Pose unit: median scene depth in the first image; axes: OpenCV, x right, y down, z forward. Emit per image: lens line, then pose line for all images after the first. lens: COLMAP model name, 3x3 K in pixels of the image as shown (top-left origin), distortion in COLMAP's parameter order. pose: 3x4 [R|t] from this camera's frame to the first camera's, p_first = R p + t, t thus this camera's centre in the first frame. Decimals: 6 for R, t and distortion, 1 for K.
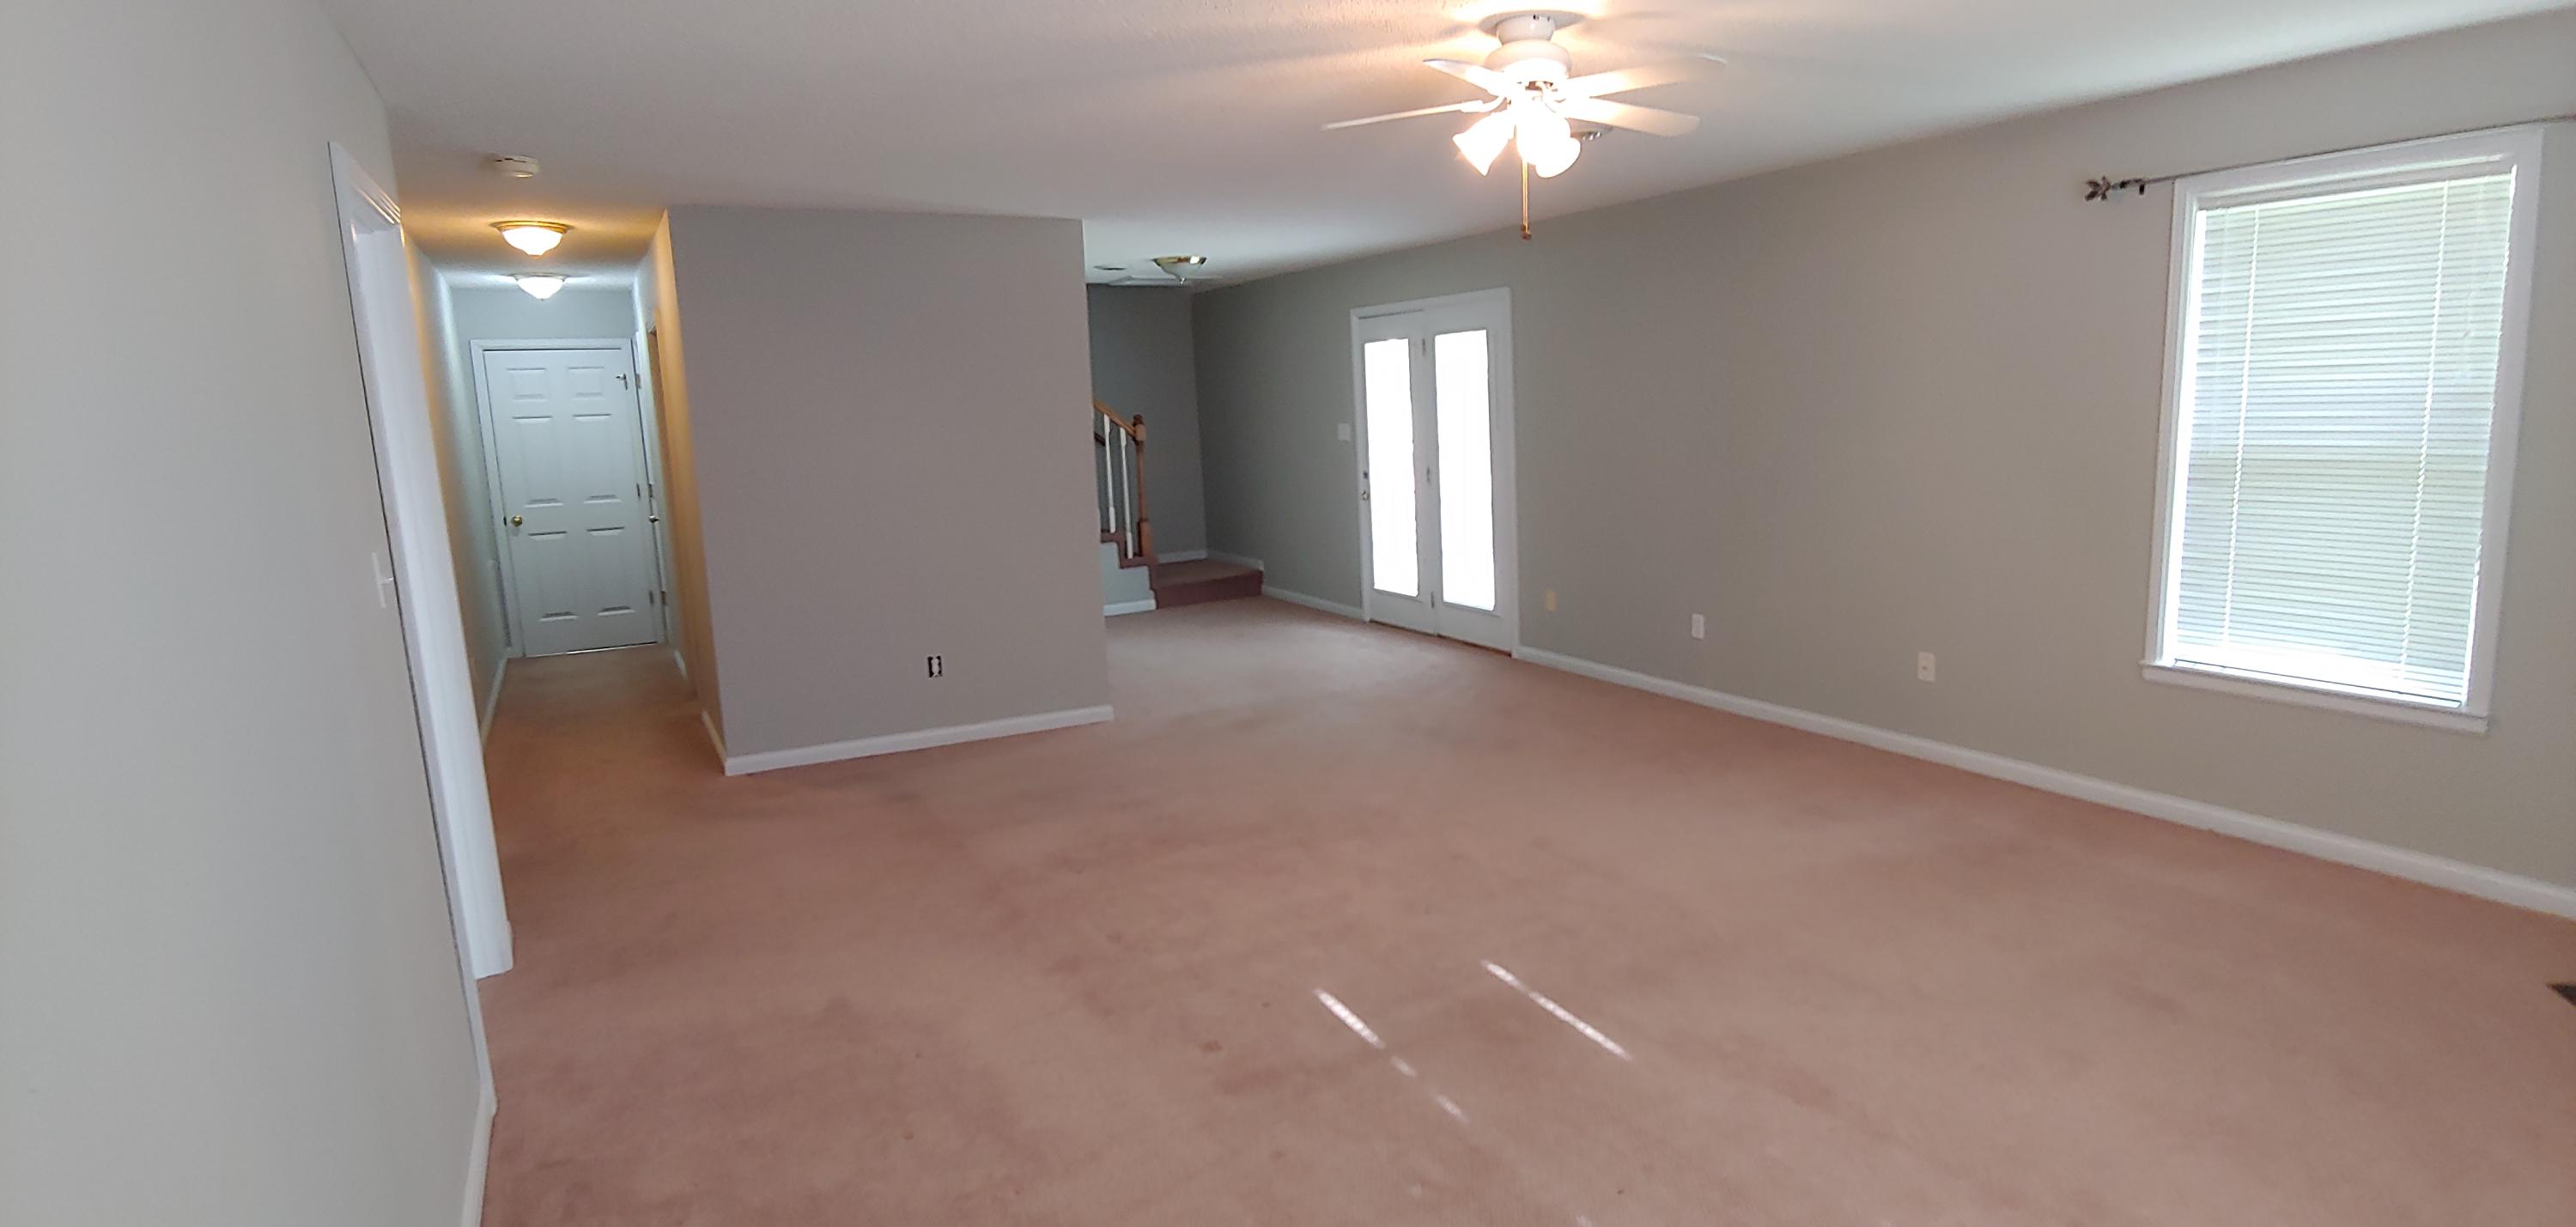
lens RADIAL K [[1308.8, 0, 1285.7], [0, 1308.8, 610.8], [0, 0, 1]] dist [-0.005251, -0.000142]
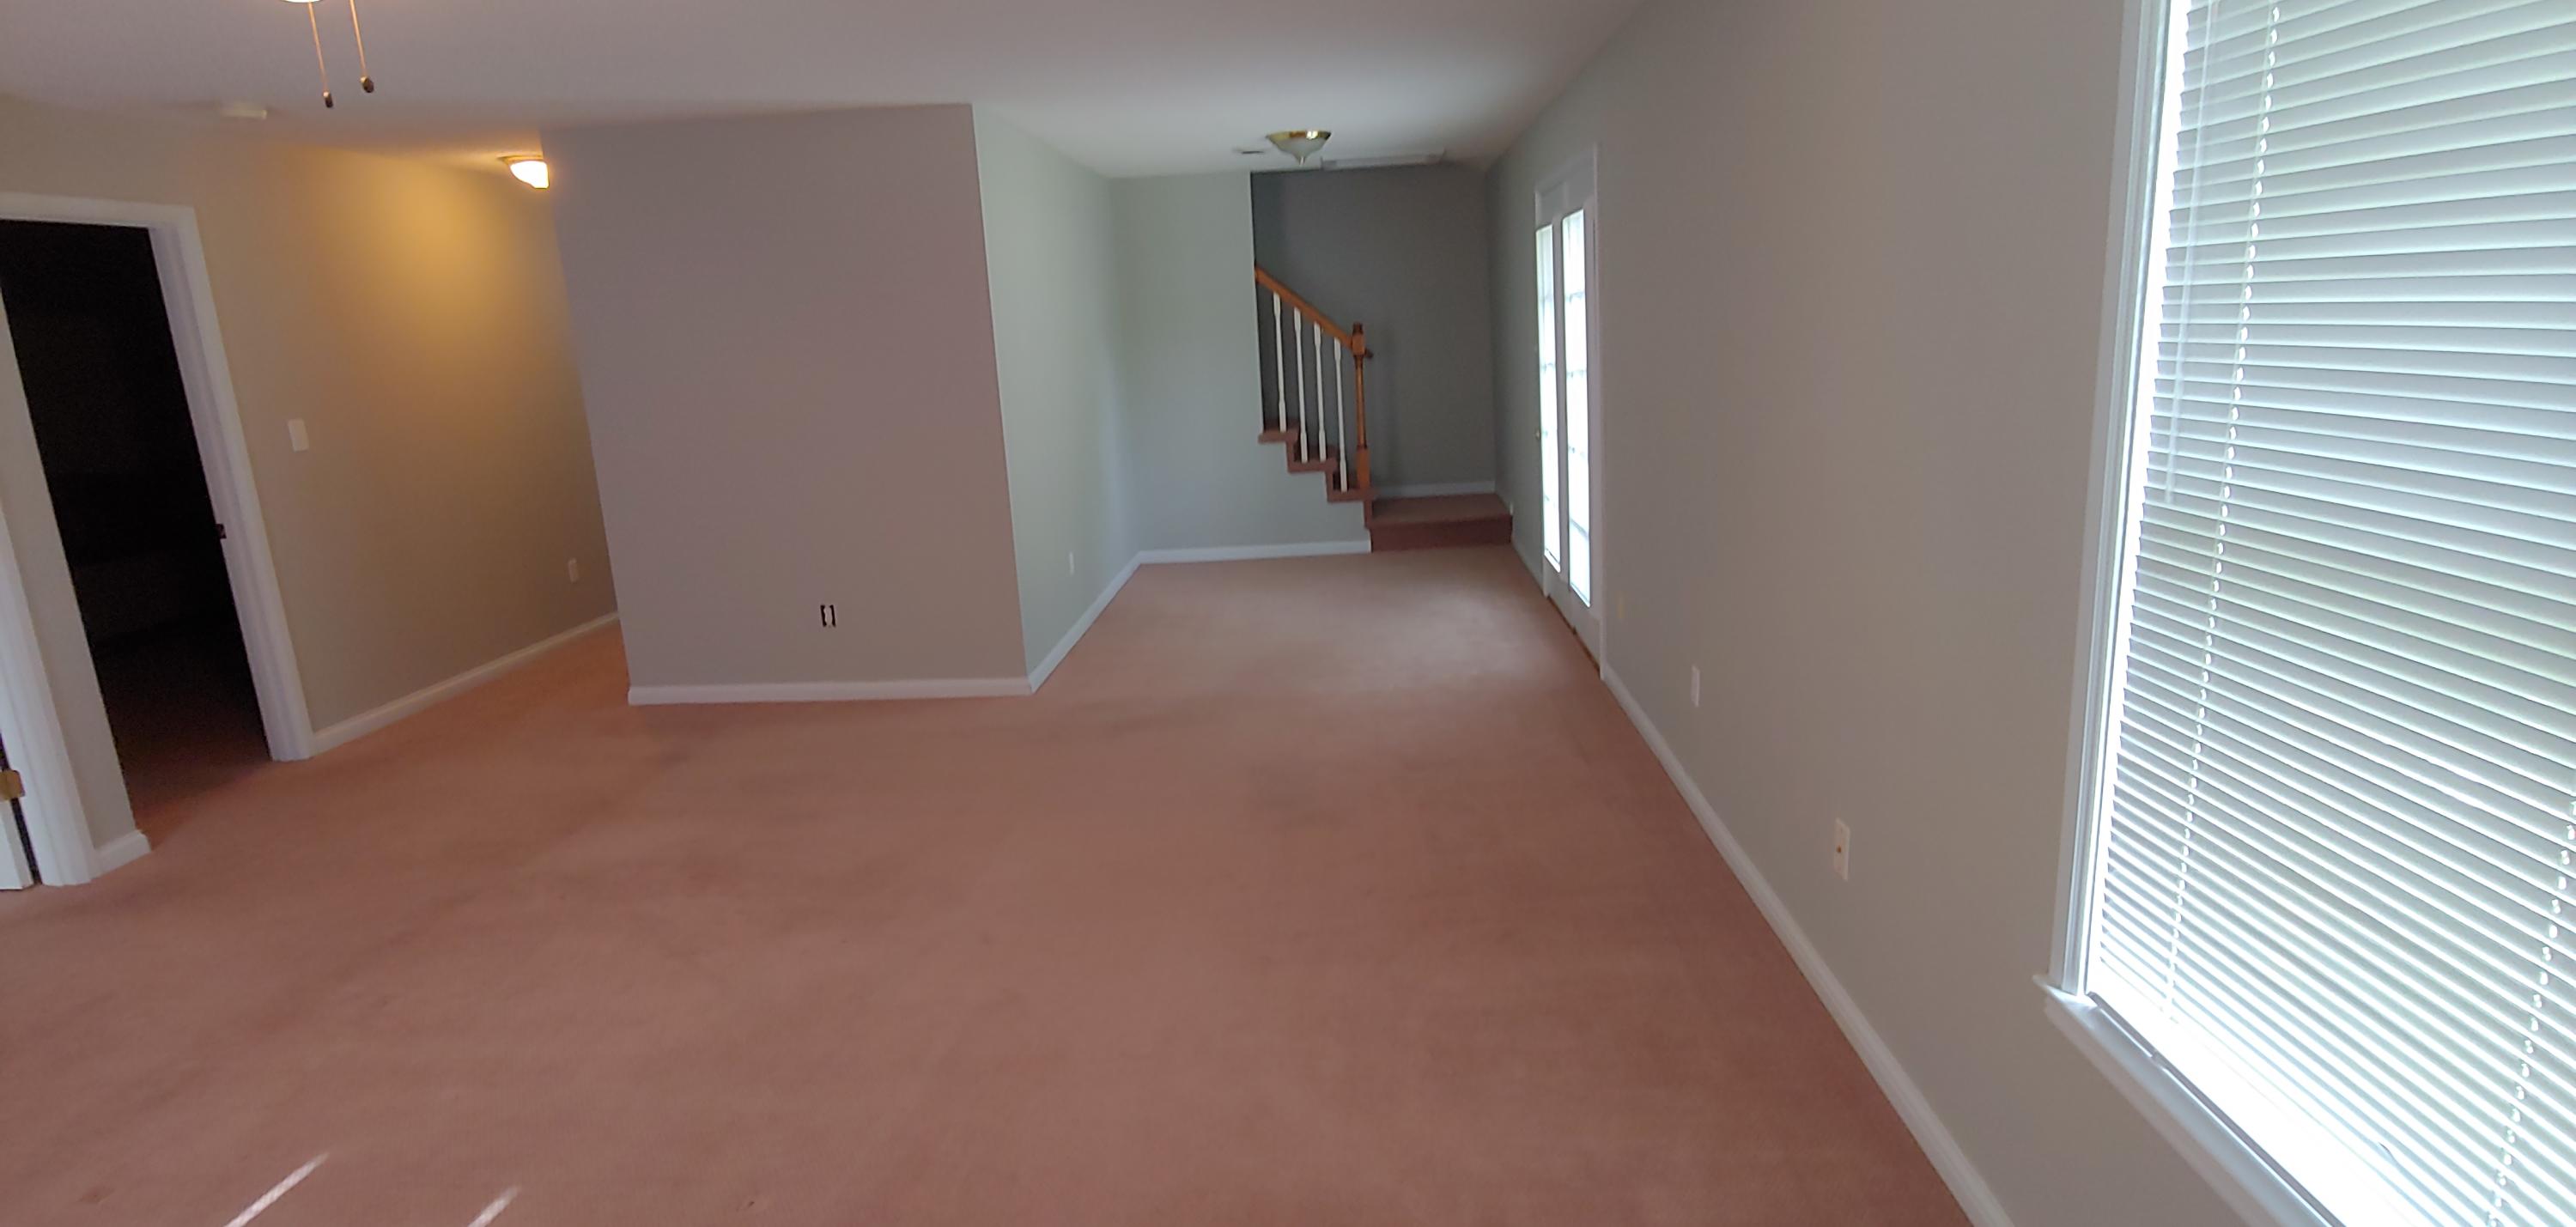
lens RADIAL K [[1308.8, 0, 1283.6], [0, 1308.8, 610.3], [0, 0, 1]] dist [-0.005251, -0.000142]
pose [[0.849181, 0.111435, -0.516211, 0.308596], [-0.066158, 0.992231, 0.105363, -0.051089], [0.523941, -0.055320, 0.849956, 0.243814]]
